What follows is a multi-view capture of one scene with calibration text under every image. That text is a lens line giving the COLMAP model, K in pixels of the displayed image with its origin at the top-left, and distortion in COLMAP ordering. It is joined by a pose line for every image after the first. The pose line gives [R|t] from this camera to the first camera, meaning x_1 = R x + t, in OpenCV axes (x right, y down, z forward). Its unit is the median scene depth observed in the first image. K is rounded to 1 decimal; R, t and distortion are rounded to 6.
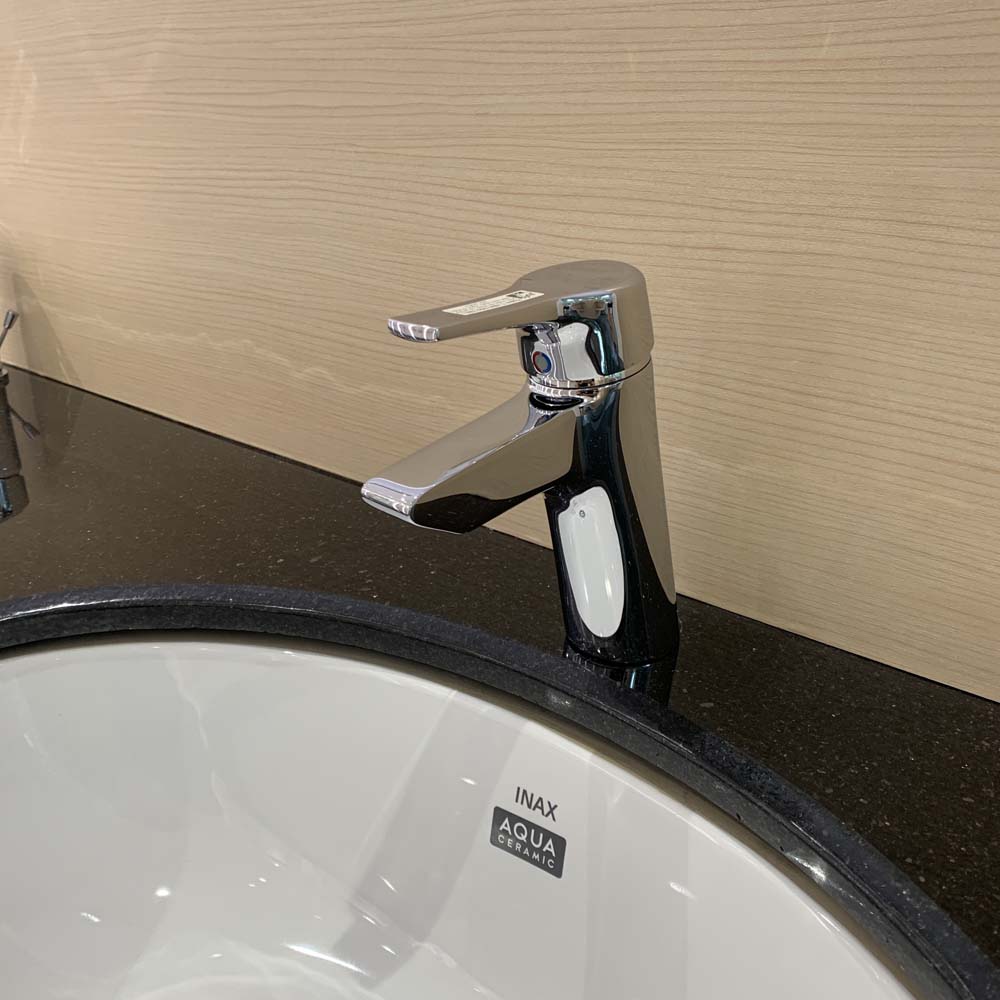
lens RADIAL K [[1045.1, 0, 493.4], [0, 1045.1, 501.8], [0, 0, 1]] dist [0.008890, 0.000000]
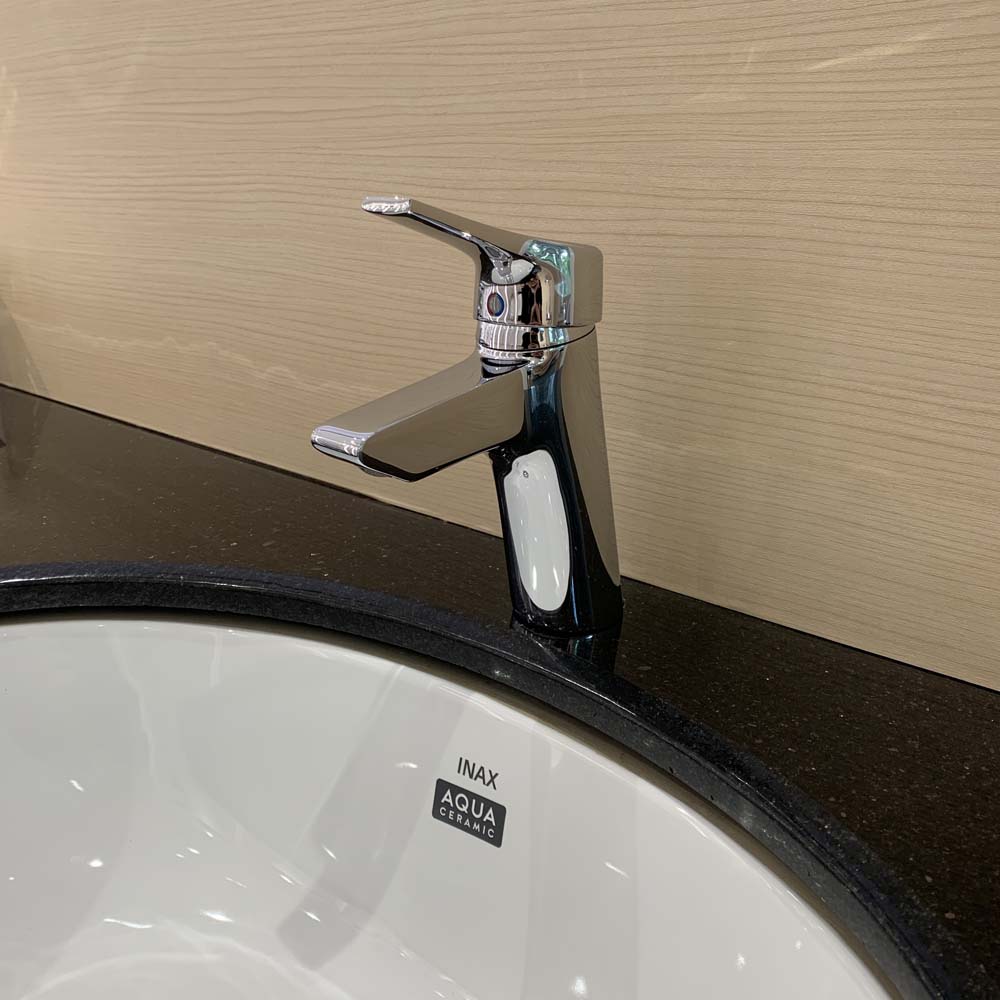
lens RADIAL K [[1045.1, 0, 492.0], [0, 1045.1, 493.4], [0, 0, 1]] dist [0.008890, 0.000000]
pose [[0.999624, 0.017968, 0.020690, 0.028763], [-0.016495, 0.997460, -0.069297, 0.088258], [-0.021883, 0.068930, 0.997381, -0.020740]]
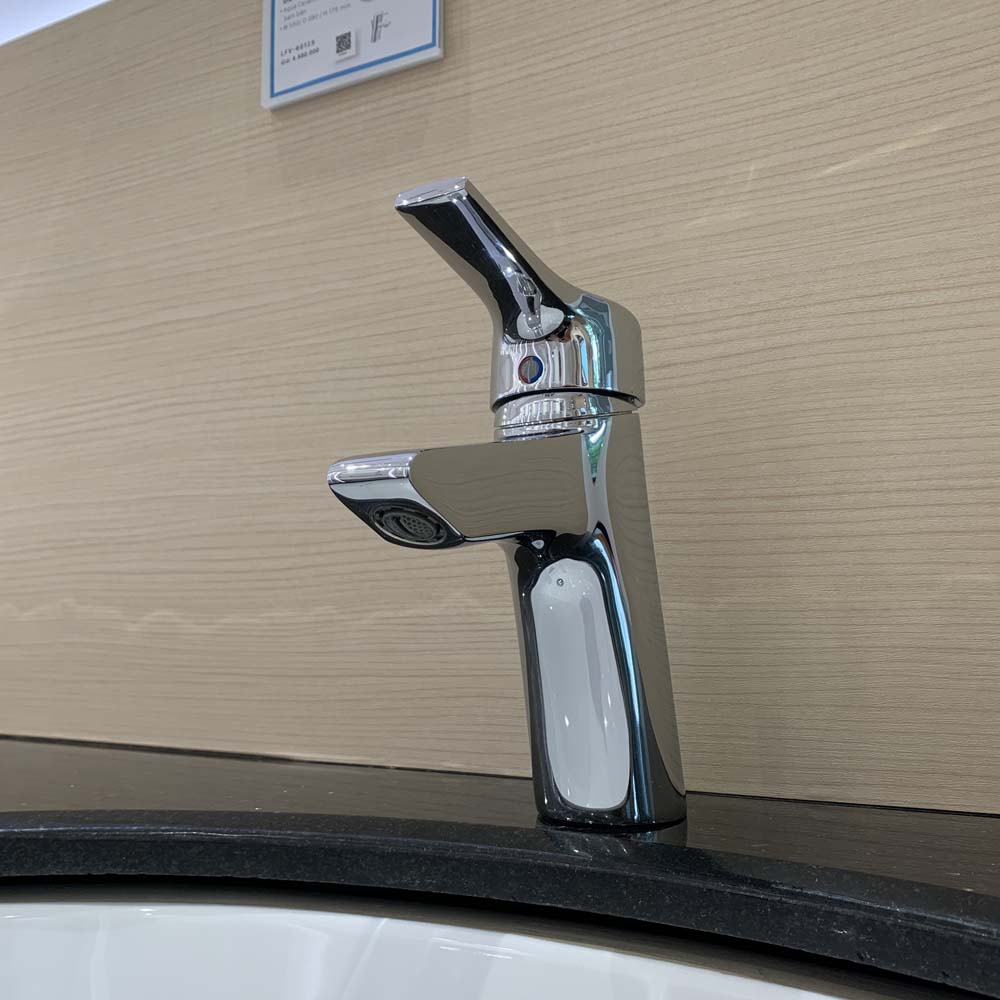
lens RADIAL K [[1045.1, 0, 503.5], [0, 1045.1, 485.8], [0, 0, 1]] dist [0.008890, 0.000000]
pose [[0.974254, 0.032509, 0.223097, -0.130530], [0.079097, 0.877366, -0.473258, 0.279754], [-0.211123, 0.478720, 0.852206, 0.270399]]
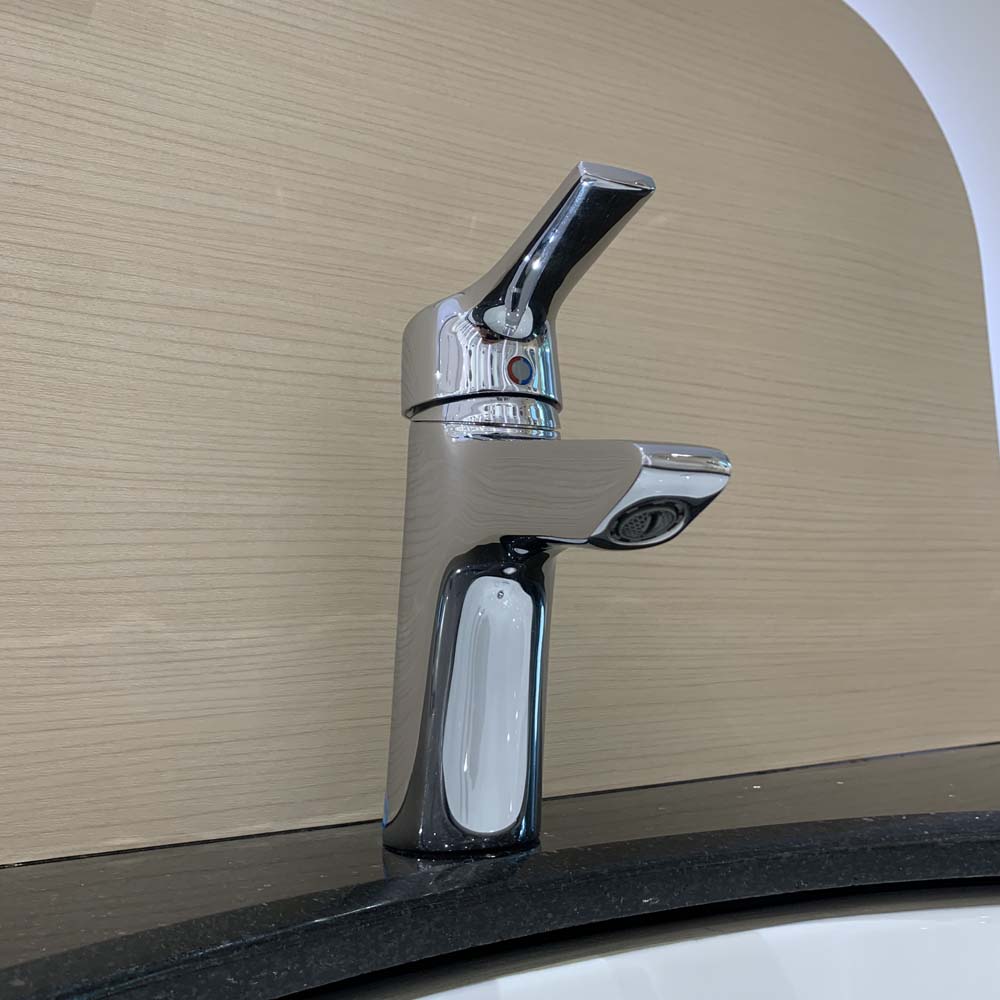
lens RADIAL K [[1045.1, 0, 500.6], [0, 1045.1, 502.2], [0, 0, 1]] dist [0.008890, 0.000000]
pose [[0.291291, 0.133107, 0.947329, -0.599276], [0.380693, 0.892354, -0.242441, 0.108822], [-0.877623, 0.431263, 0.209261, 0.748393]]
